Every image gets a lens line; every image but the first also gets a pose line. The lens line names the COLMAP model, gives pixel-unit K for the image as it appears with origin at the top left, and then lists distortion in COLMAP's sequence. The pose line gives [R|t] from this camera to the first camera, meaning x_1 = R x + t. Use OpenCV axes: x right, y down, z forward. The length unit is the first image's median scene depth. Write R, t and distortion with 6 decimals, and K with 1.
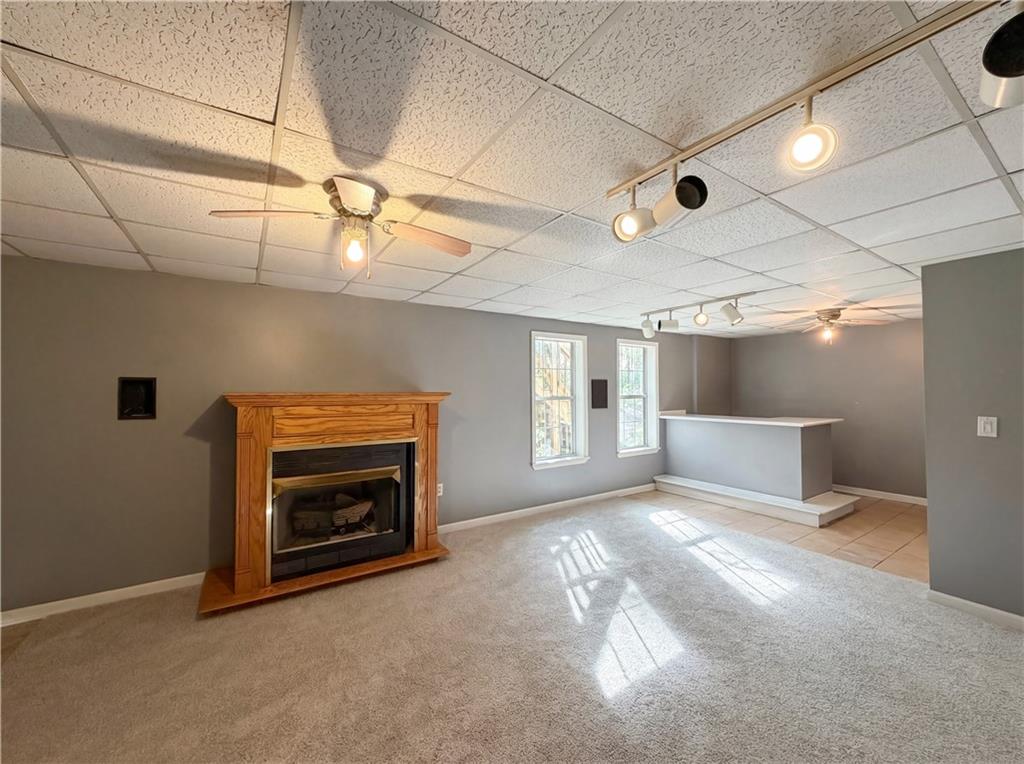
lens RADIAL K [[408.2, 0, 512.0], [0, 408.2, 382.0], [0, 0, 1]] dist [0.000550, 0.000048]
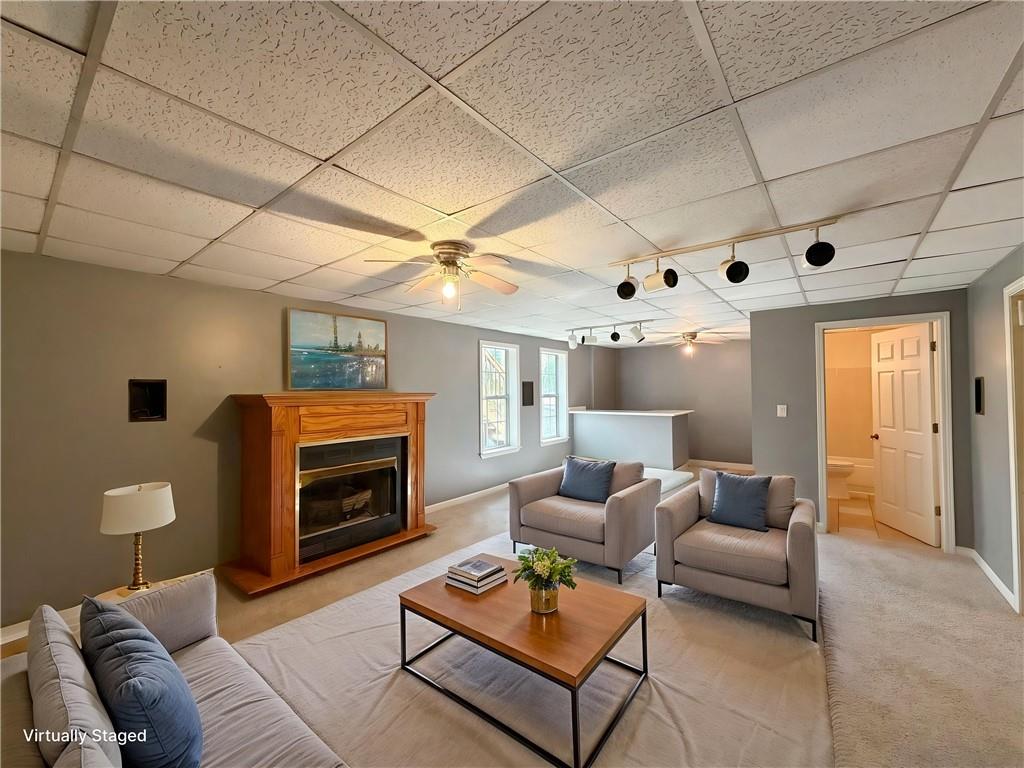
lens RADIAL K [[411.4, 0, 512.0], [0, 411.4, 384.0], [0, 0, 1]] dist [0.000920, 0.000065]
pose [[0.950428, 0.000323, 0.310944, -0.312555], [-0.001360, 0.999994, 0.003117, -0.003767], [-0.310941, -0.003385, 0.950423, -0.196365]]
